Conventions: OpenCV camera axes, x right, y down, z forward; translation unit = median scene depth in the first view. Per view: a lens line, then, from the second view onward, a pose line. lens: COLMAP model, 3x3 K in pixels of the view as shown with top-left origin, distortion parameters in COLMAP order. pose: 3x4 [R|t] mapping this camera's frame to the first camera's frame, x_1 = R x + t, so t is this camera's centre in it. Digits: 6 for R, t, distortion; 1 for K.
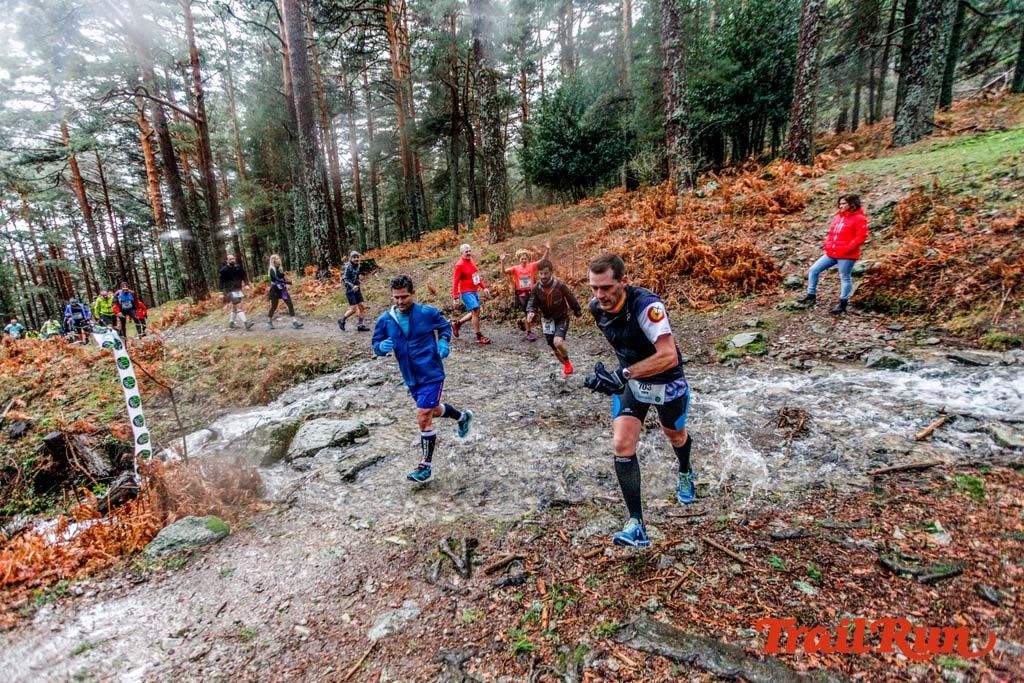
lens RADIAL K [[490.8, 0, 499.7], [0, 490.8, 346.3], [0, 0, 1]] dist [-0.042967, 0.030125]
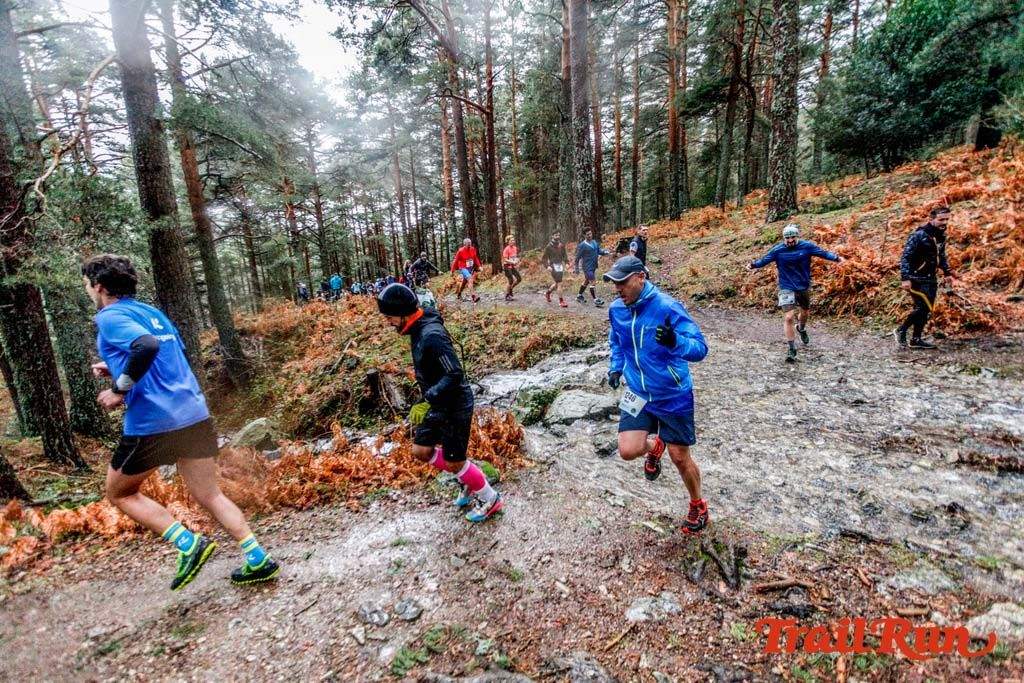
lens RADIAL K [[491.2, 0, 503.4], [0, 491.2, 346.0], [0, 0, 1]] dist [-0.044166, 0.031172]
pose [[0.883900, 0.109918, -0.454575, -0.025674], [-0.091499, 0.993848, 0.062400, 0.002362], [0.458637, -0.013562, 0.888520, 0.001422]]
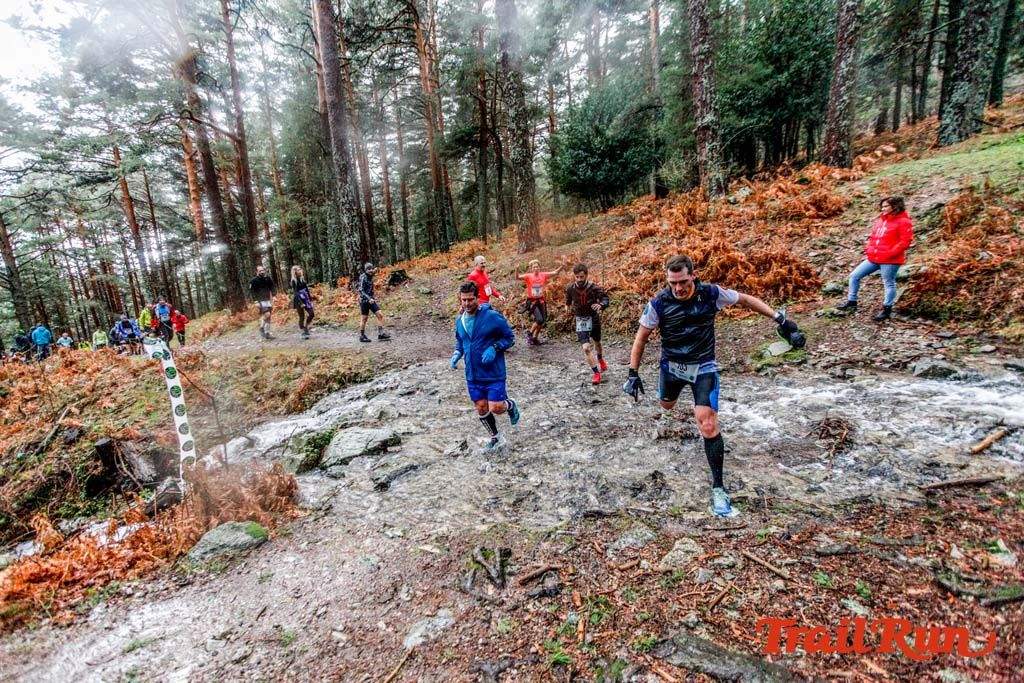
lens RADIAL K [[490.5, 0, 500.3], [0, 490.5, 346.2], [0, 0, 1]] dist [-0.041271, 0.028275]
pose [[0.998406, -0.003979, -0.056299, -0.003157], [0.002878, 0.999803, -0.019624, 0.000063], [0.056366, 0.019431, 0.998221, -0.001275]]
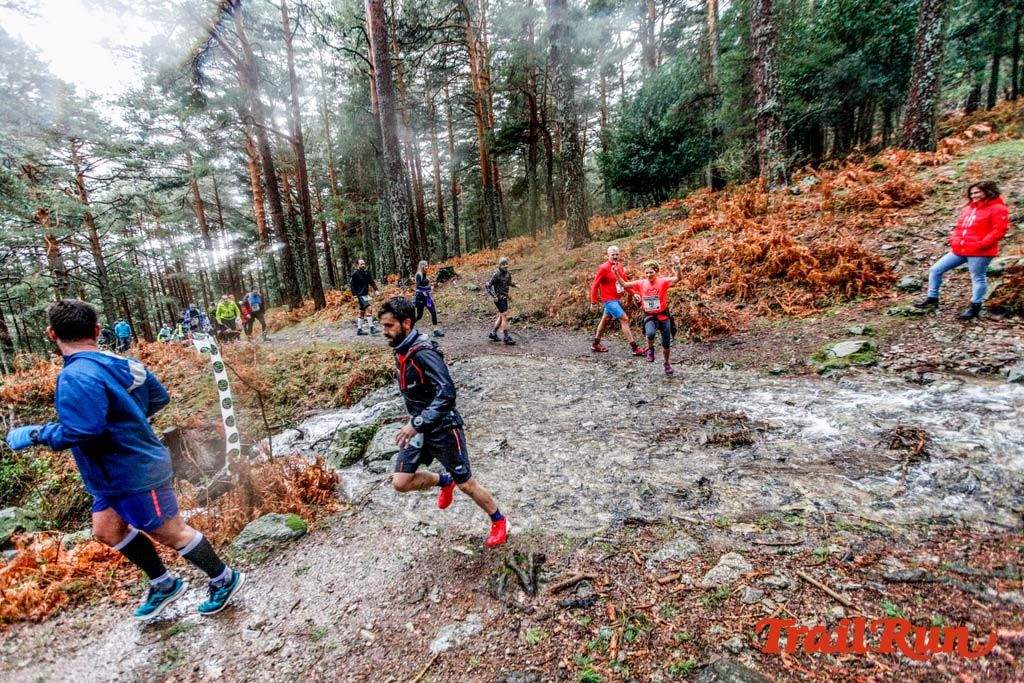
lens RADIAL K [[490.5, 0, 500.9], [0, 490.5, 345.9], [0, 0, 1]] dist [-0.042173, 0.028871]
pose [[0.987764, 0.006249, -0.155828, 0.005211], [-0.008392, 0.999879, -0.013095, -0.001280], [0.155727, 0.014242, 0.987697, 0.009996]]
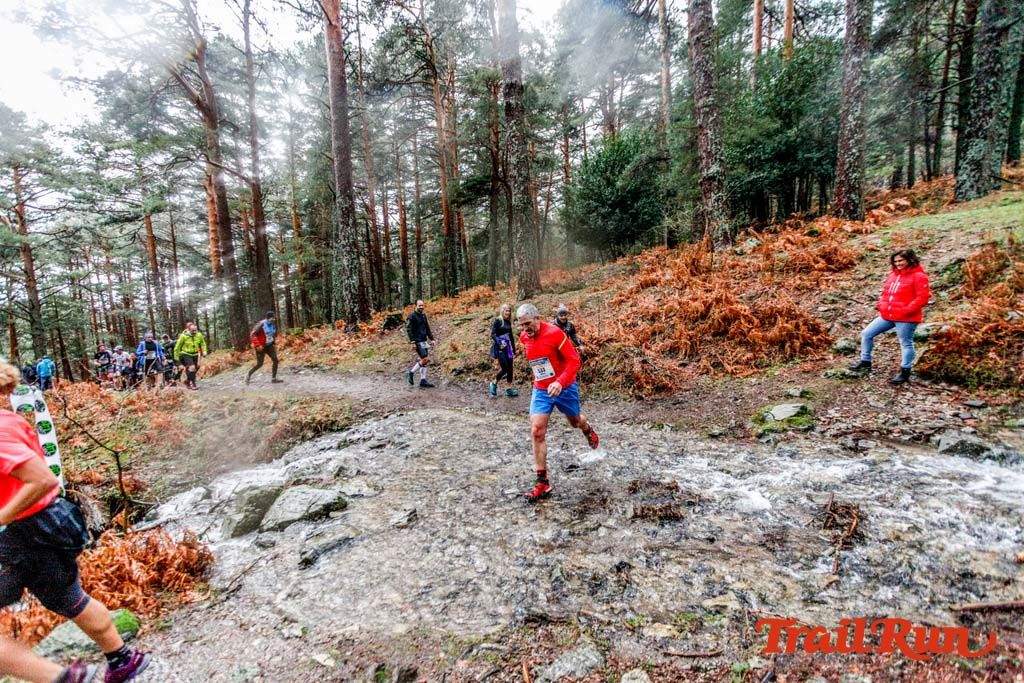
lens RADIAL K [[490.7, 0, 501.2], [0, 490.7, 346.7], [0, 0, 1]] dist [-0.041544, 0.029330]
pose [[0.996024, 0.020146, -0.086776, 0.049166], [-0.029714, 0.993440, -0.110423, -0.013354], [0.083982, 0.112562, 0.990089, 0.059133]]
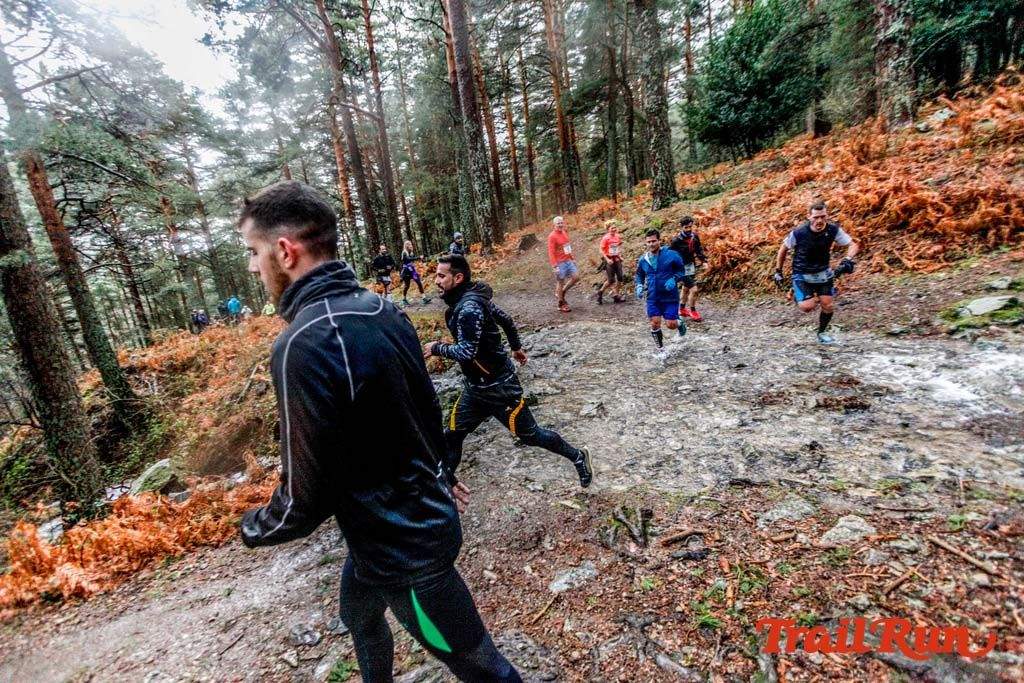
lens RADIAL K [[491.2, 0, 502.3], [0, 491.2, 344.6], [0, 0, 1]] dist [-0.043960, 0.030460]
pose [[0.952219, 0.004197, -0.305386, -0.011441], [0.011332, 0.998732, 0.049061, 0.001871], [0.305205, -0.050177, 0.950964, -0.006668]]
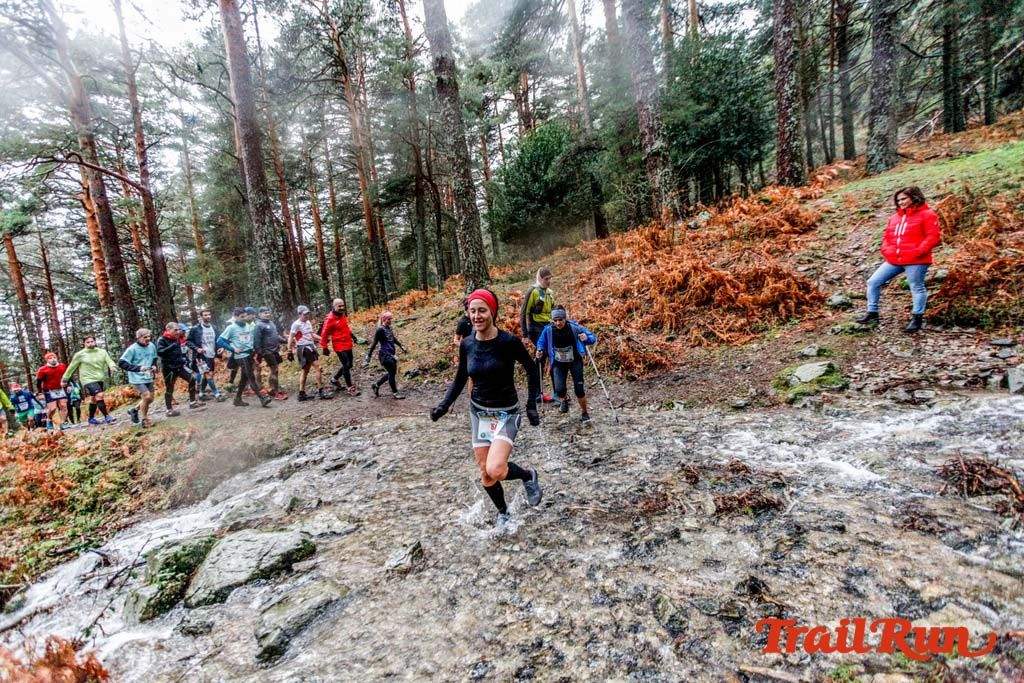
lens RADIAL K [[490.5, 0, 500.9], [0, 490.5, 345.9], [0, 0, 1]] dist [-0.042173, 0.028871]
pose [[0.995921, -0.066062, 0.061462, -0.027555], [0.073603, 0.988798, -0.129849, 0.006692], [-0.052195, 0.133843, 0.989627, 0.184387]]
